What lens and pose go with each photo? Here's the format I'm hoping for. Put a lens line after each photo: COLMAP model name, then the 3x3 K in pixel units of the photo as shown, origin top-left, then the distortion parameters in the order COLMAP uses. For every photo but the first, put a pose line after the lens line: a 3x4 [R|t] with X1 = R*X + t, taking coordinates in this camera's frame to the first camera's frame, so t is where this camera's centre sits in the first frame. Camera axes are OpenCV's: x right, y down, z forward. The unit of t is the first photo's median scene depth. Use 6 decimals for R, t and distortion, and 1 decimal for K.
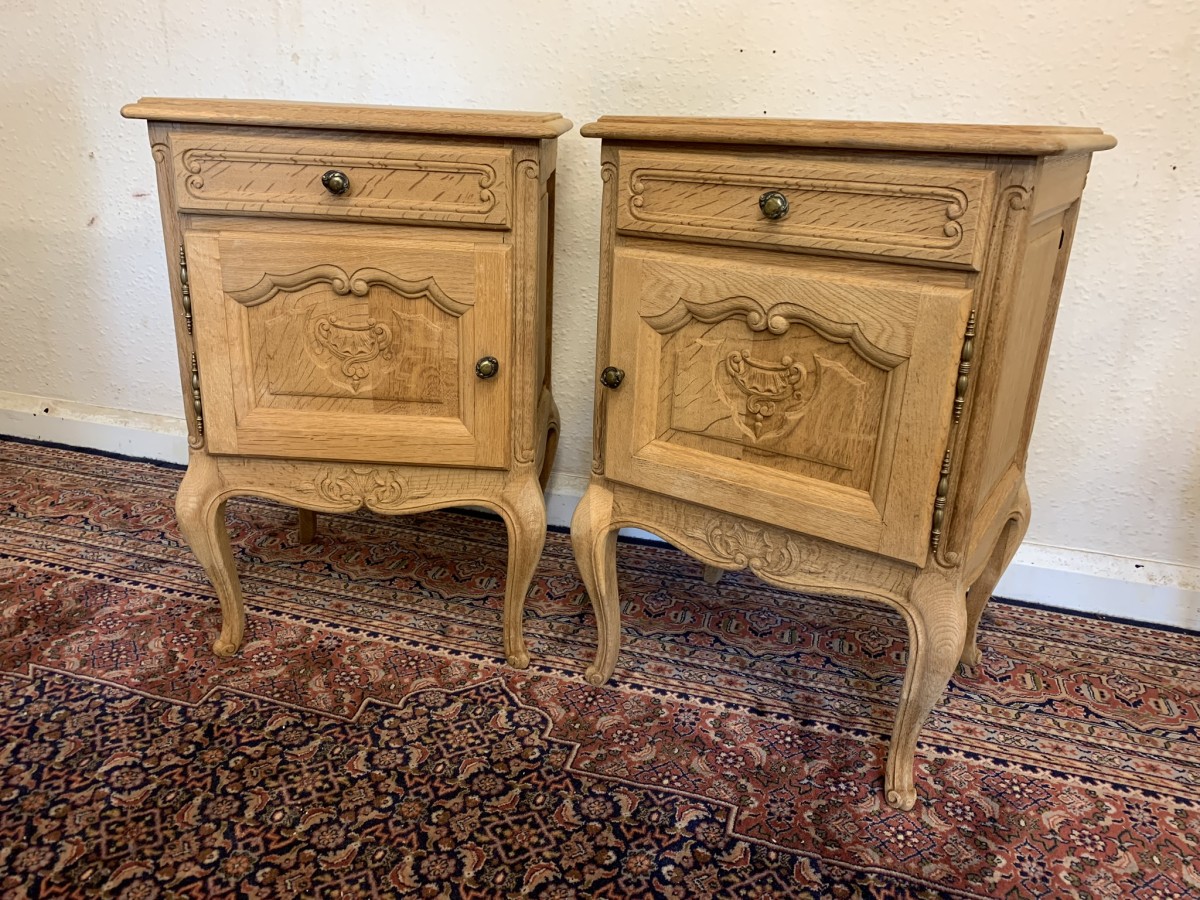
lens RADIAL K [[923.1, 0, 589.2], [0, 923.1, 449.5], [0, 0, 1]] dist [0.006136, -0.003404]
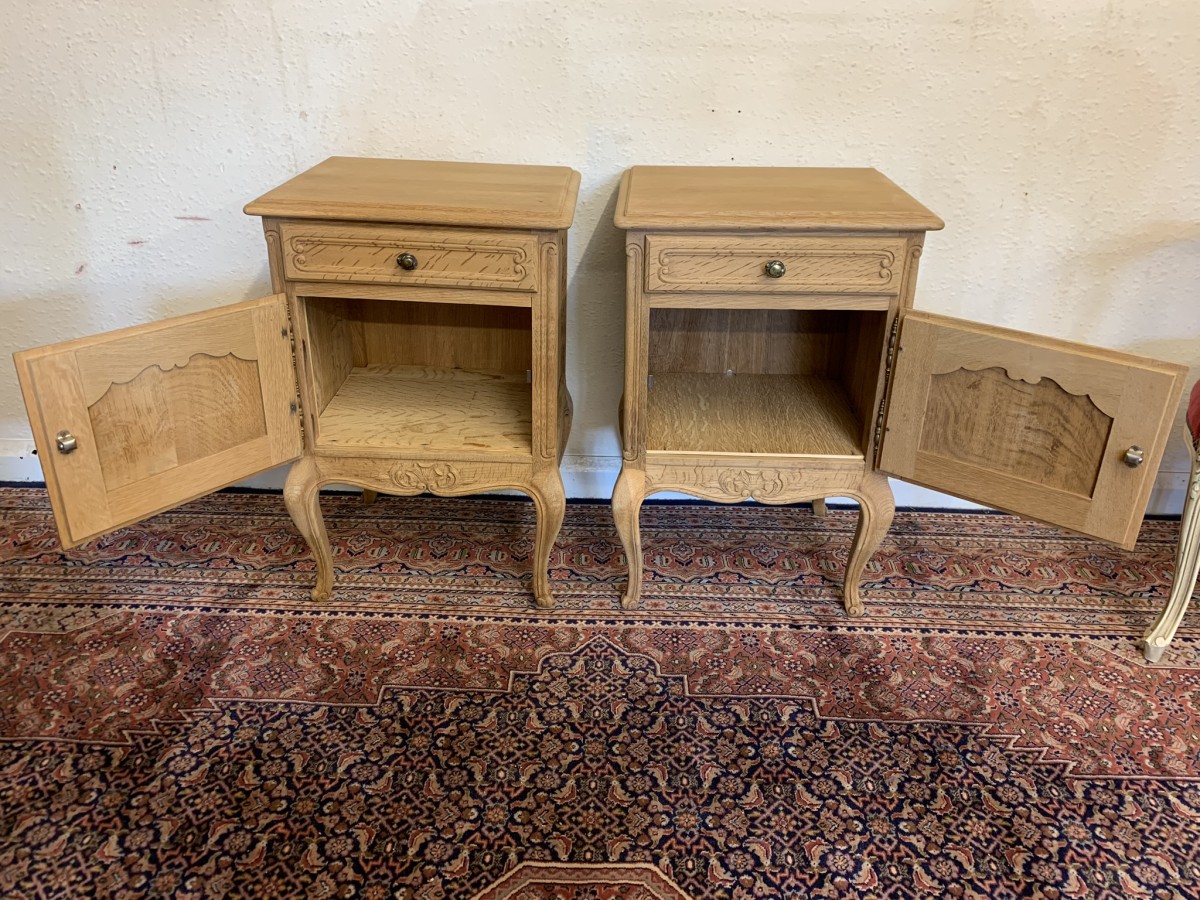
lens RADIAL K [[923.1, 0, 604.8], [0, 923.1, 431.6], [0, 0, 1]] dist [0.006136, -0.003404]
pose [[0.962584, -0.128681, 0.238481, -0.364570], [0.106917, 0.989011, 0.102106, -0.164478], [-0.248999, -0.072788, 0.965765, -0.216304]]
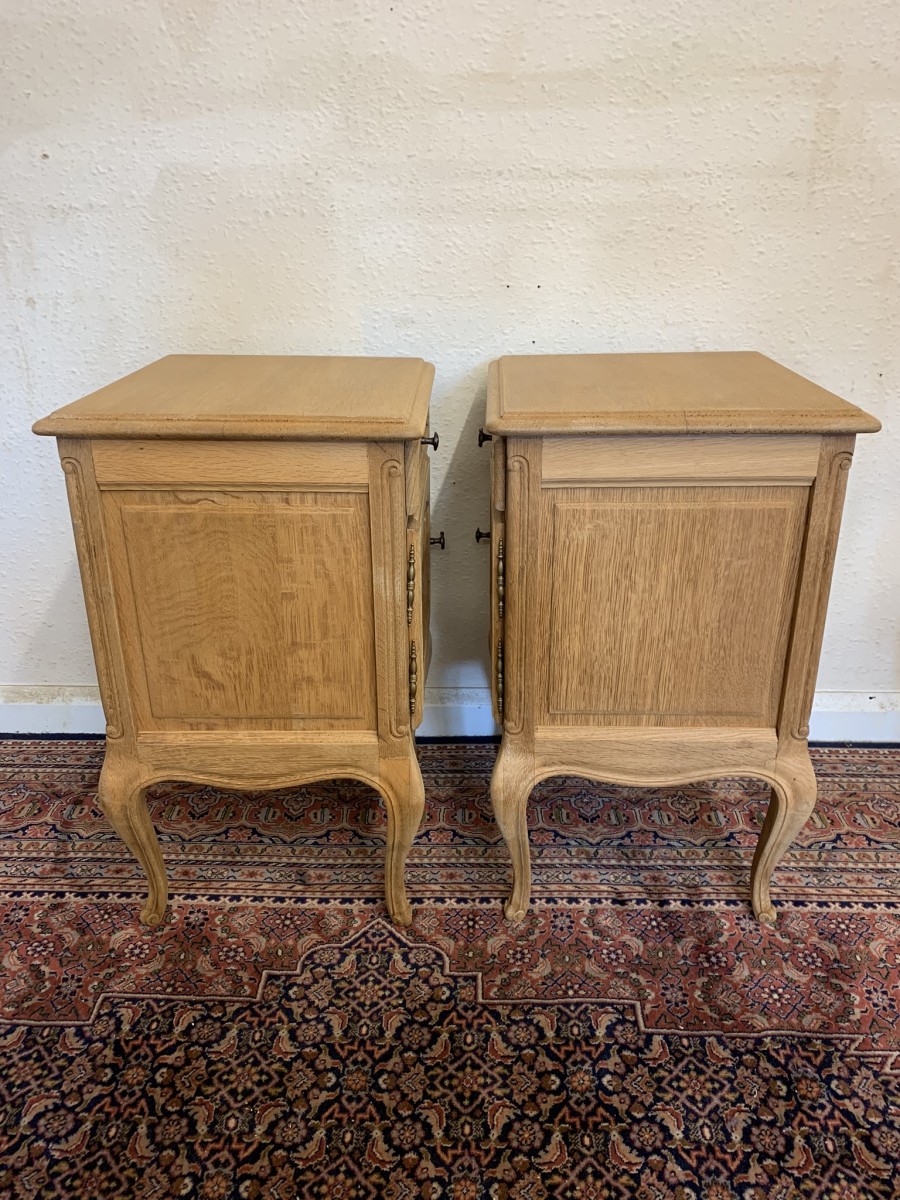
lens RADIAL K [[923.1, 0, 460.5], [0, 923.1, 594.1], [0, 0, 1]] dist [0.006136, -0.003404]
pose [[0.961751, -0.138426, 0.236376, -0.208308], [0.127599, 0.989974, 0.060581, -0.171153], [-0.242392, -0.028102, 0.969771, -0.025461]]
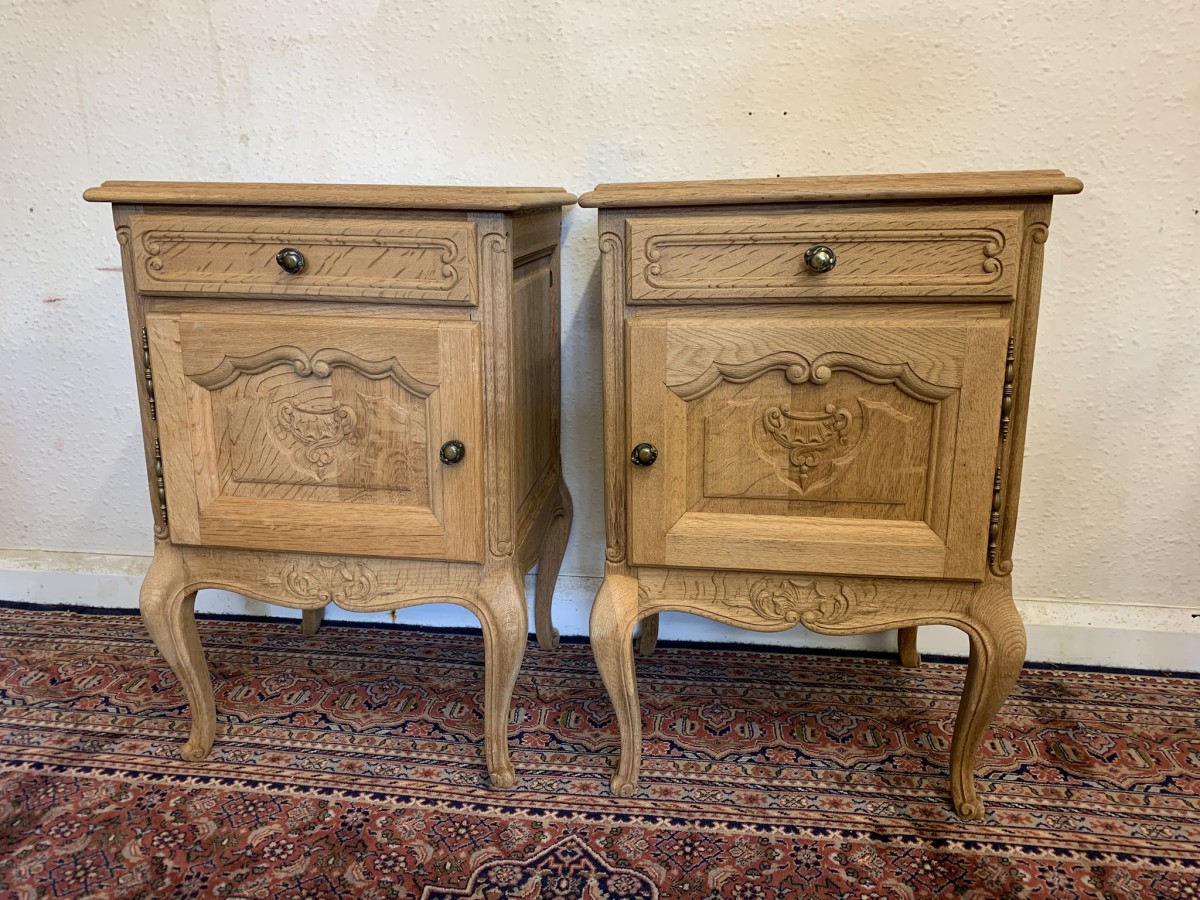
lens RADIAL K [[923.1, 0, 594.3], [0, 923.1, 433.9], [0, 0, 1]] dist [0.006136, -0.003404]
pose [[0.986485, -0.078235, 0.143964, -0.173799], [0.092190, 0.991393, -0.092956, -0.035355], [-0.135452, 0.104972, 0.985207, 0.134540]]
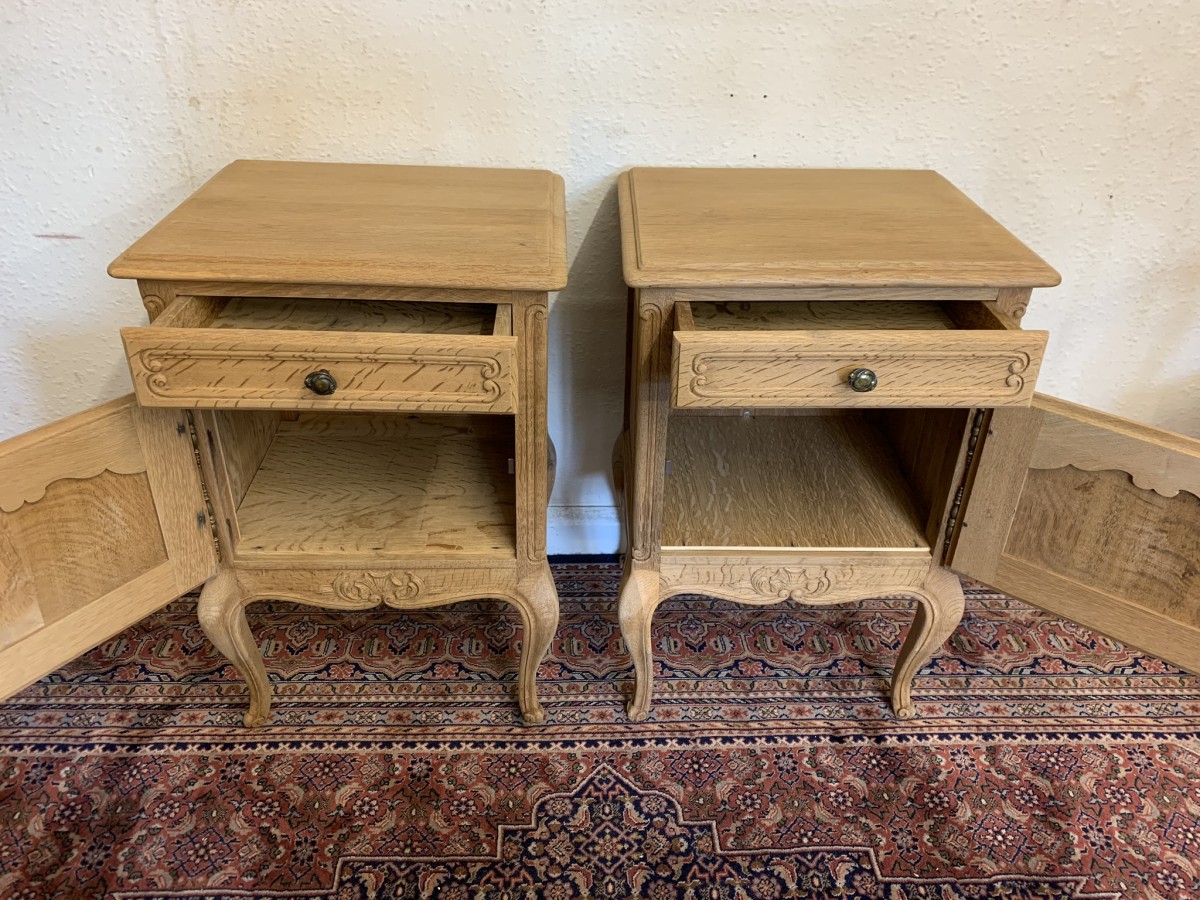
lens RADIAL K [[923.1, 0, 609.8], [0, 923.1, 449.6], [0, 0, 1]] dist [0.006136, -0.003404]
pose [[0.943876, -0.178242, 0.278080, -0.324903], [0.120161, 0.969509, 0.213572, -0.327964], [-0.307669, -0.168171, 0.936514, 0.078343]]
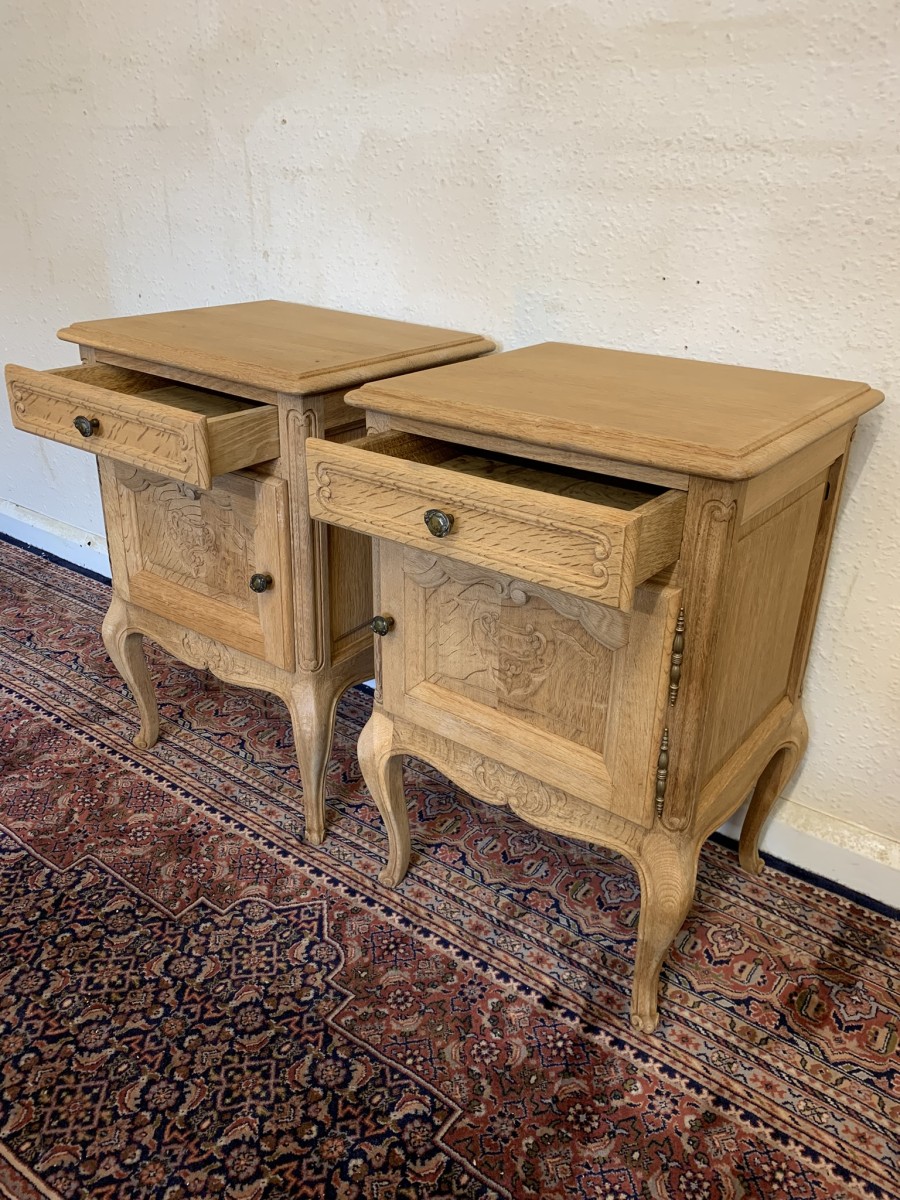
lens RADIAL K [[923.1, 0, 464.1], [0, 923.1, 600.4], [0, 0, 1]] dist [0.006136, -0.003404]
pose [[0.947567, 0.131173, -0.291394, 0.316332], [-0.111359, 0.990254, 0.083647, -0.194809], [0.299526, -0.046812, 0.952939, 0.076506]]
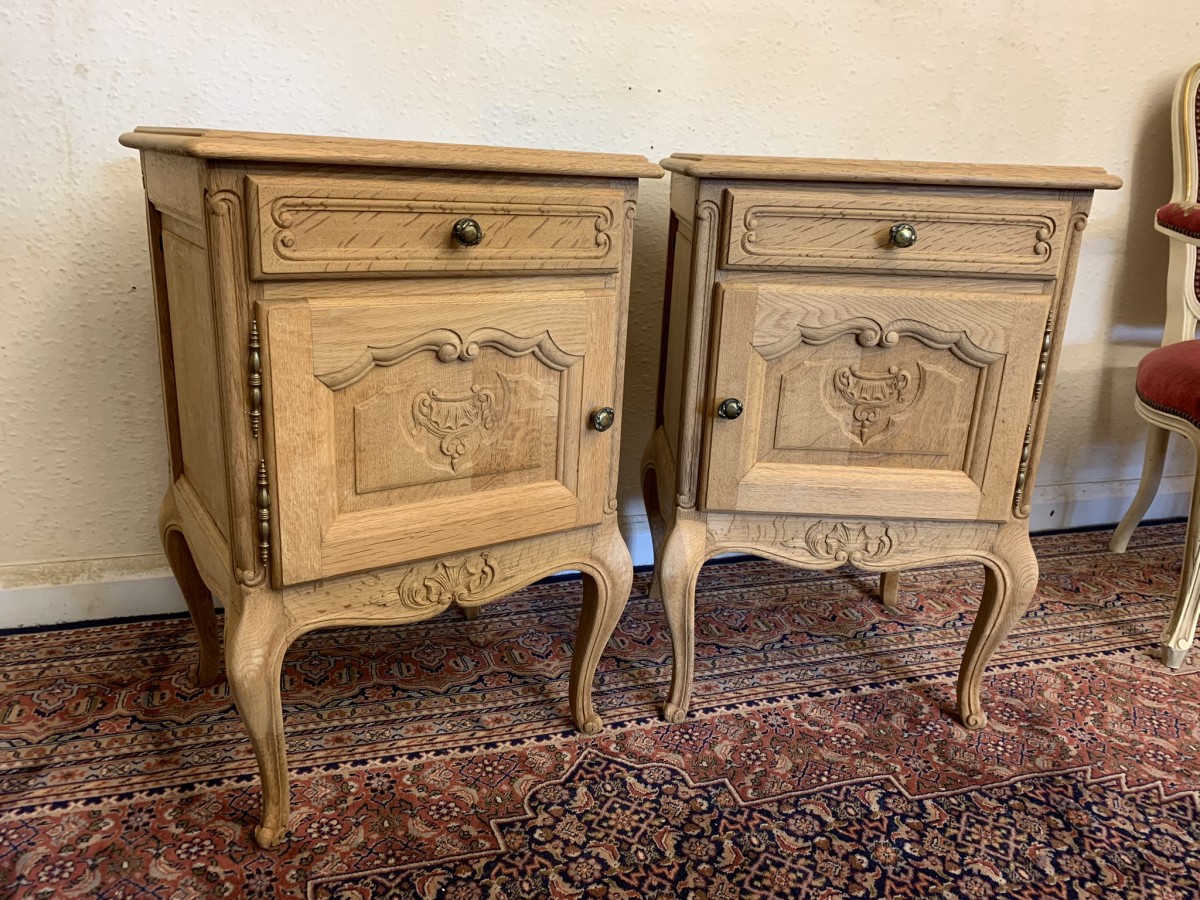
lens RADIAL K [[923.1, 0, 597.1], [0, 923.1, 443.2], [0, 0, 1]] dist [0.006136, -0.003404]
pose [[0.825620, -0.166760, 0.539020, -0.552319], [0.180765, 0.983148, 0.027285, -0.081414], [-0.534486, 0.074909, 0.841851, 0.191245]]
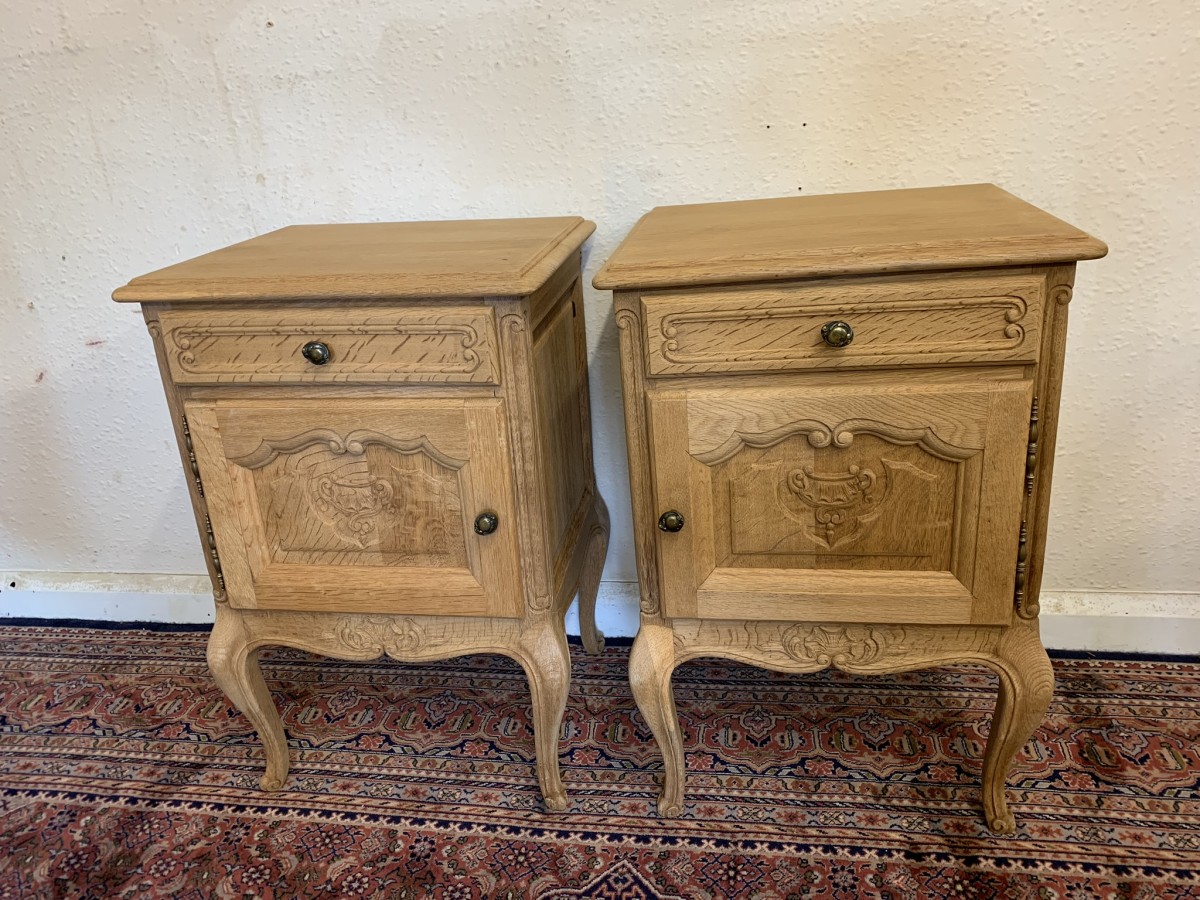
lens RADIAL K [[923.1, 0, 594.5], [0, 923.1, 442.1], [0, 0, 1]] dist [0.006136, -0.003404]
pose [[0.985796, -0.146677, 0.081811, -0.141999], [0.145977, 0.989182, 0.014508, -0.177856], [-0.083054, -0.002360, 0.996542, 0.107079]]
